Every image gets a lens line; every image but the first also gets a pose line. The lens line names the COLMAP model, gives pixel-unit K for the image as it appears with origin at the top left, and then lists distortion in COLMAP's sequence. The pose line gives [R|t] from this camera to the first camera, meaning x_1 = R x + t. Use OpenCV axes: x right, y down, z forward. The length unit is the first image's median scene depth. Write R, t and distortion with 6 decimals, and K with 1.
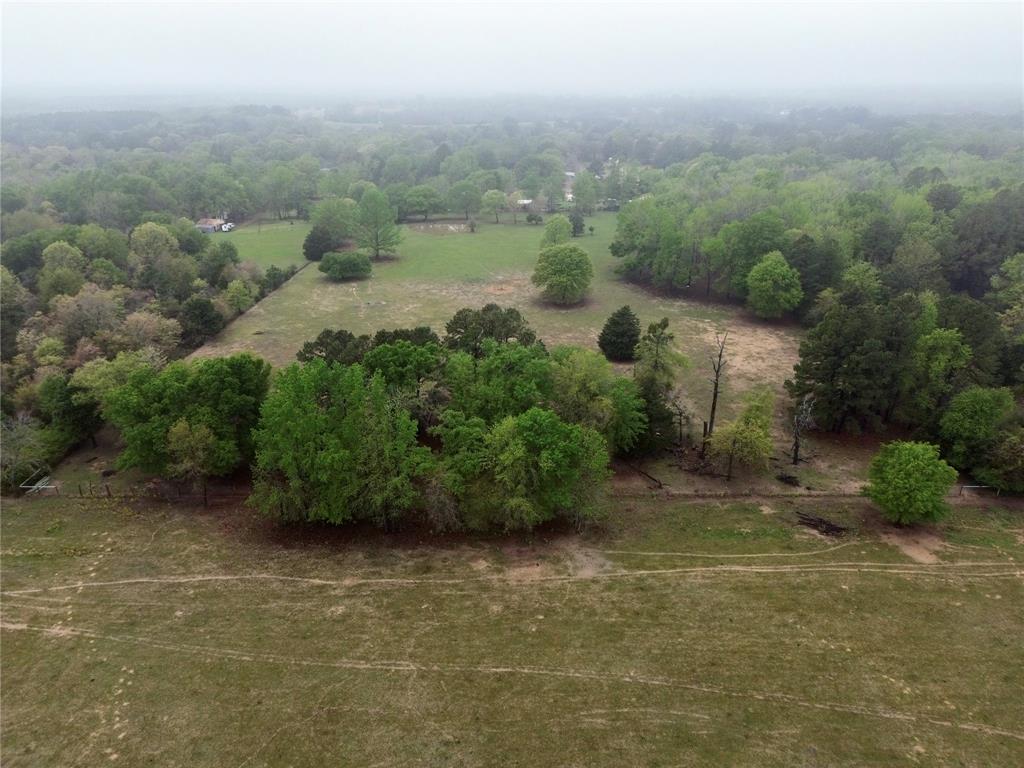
lens RADIAL K [[714.6, 0, 515.7], [0, 714.6, 386.4], [0, 0, 1]] dist [0.085121, -0.090695]
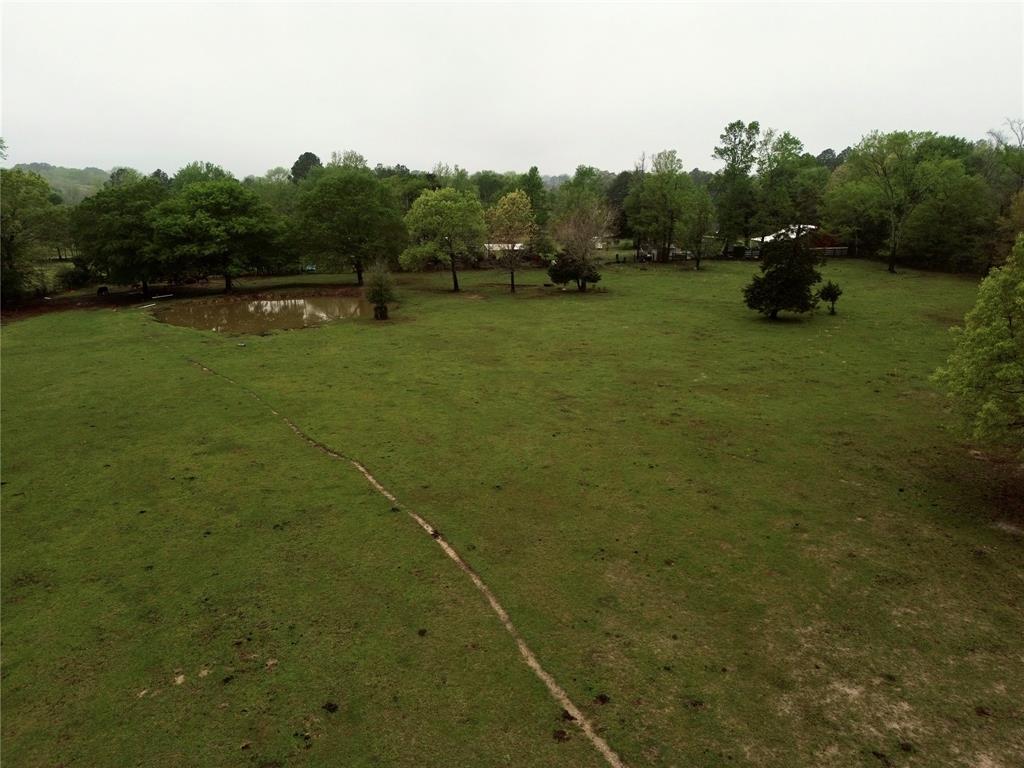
lens RADIAL K [[714.6, 0, 515.7], [0, 714.6, 386.4], [0, 0, 1]] dist [0.085121, -0.090695]
pose [[0.989682, -0.043747, 0.136443, -0.044846], [0.060686, 0.990602, -0.122573, -0.142867], [-0.129798, 0.129588, 0.983036, 0.679875]]
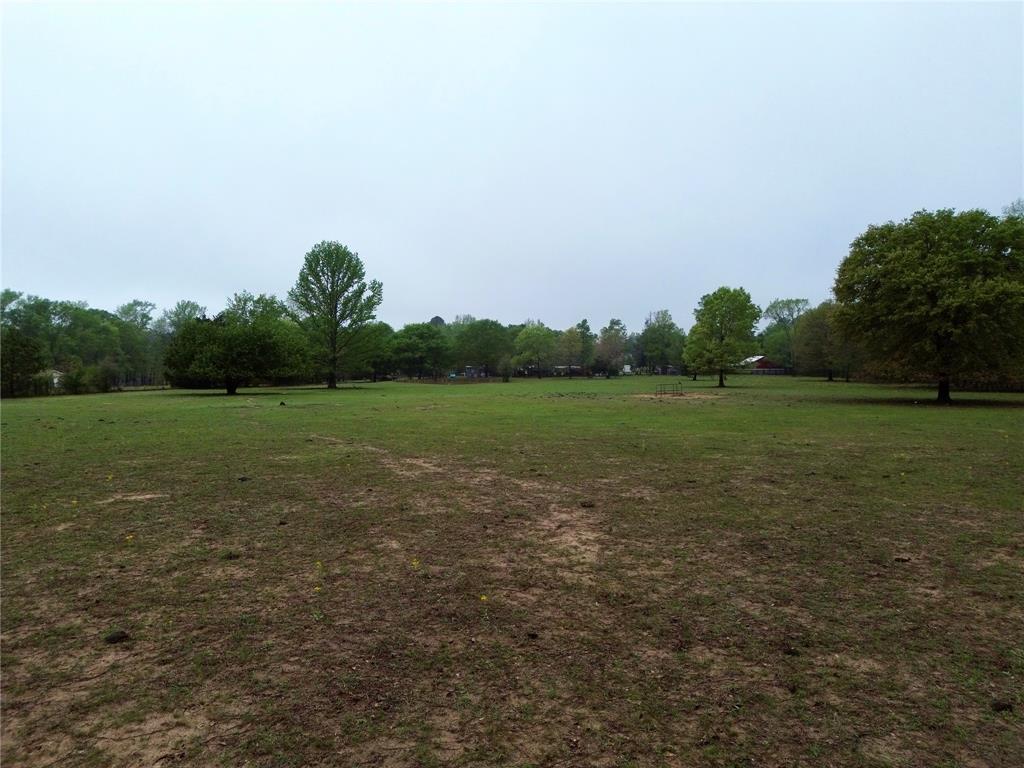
lens RADIAL K [[714.6, 0, 515.7], [0, 714.6, 386.4], [0, 0, 1]] dist [0.085121, -0.090695]
pose [[0.998681, -0.001581, 0.051317, -0.076460], [0.019535, 0.936044, -0.351340, -0.011261], [-0.047480, 0.351879, 0.934840, 0.440060]]
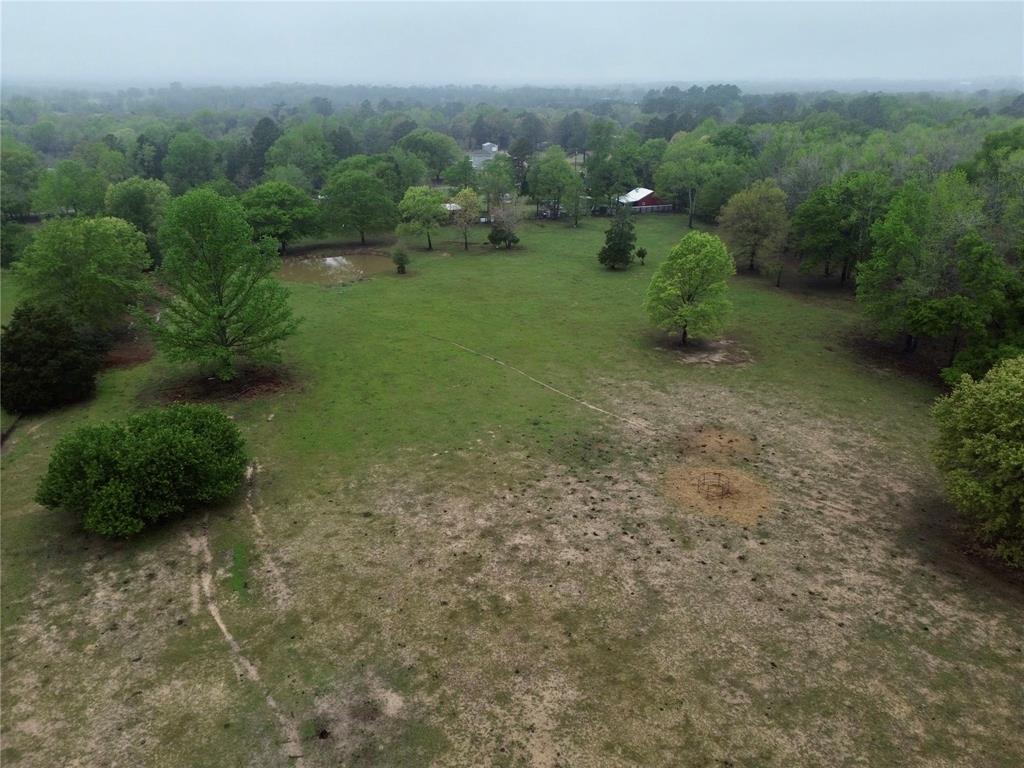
lens RADIAL K [[714.6, 0, 515.7], [0, 714.6, 386.4], [0, 0, 1]] dist [0.085121, -0.090695]
pose [[0.955710, -0.114189, 0.271254, -0.119808], [0.114514, 0.993313, 0.014683, -0.127941], [-0.271117, 0.017030, 0.962396, 0.476087]]
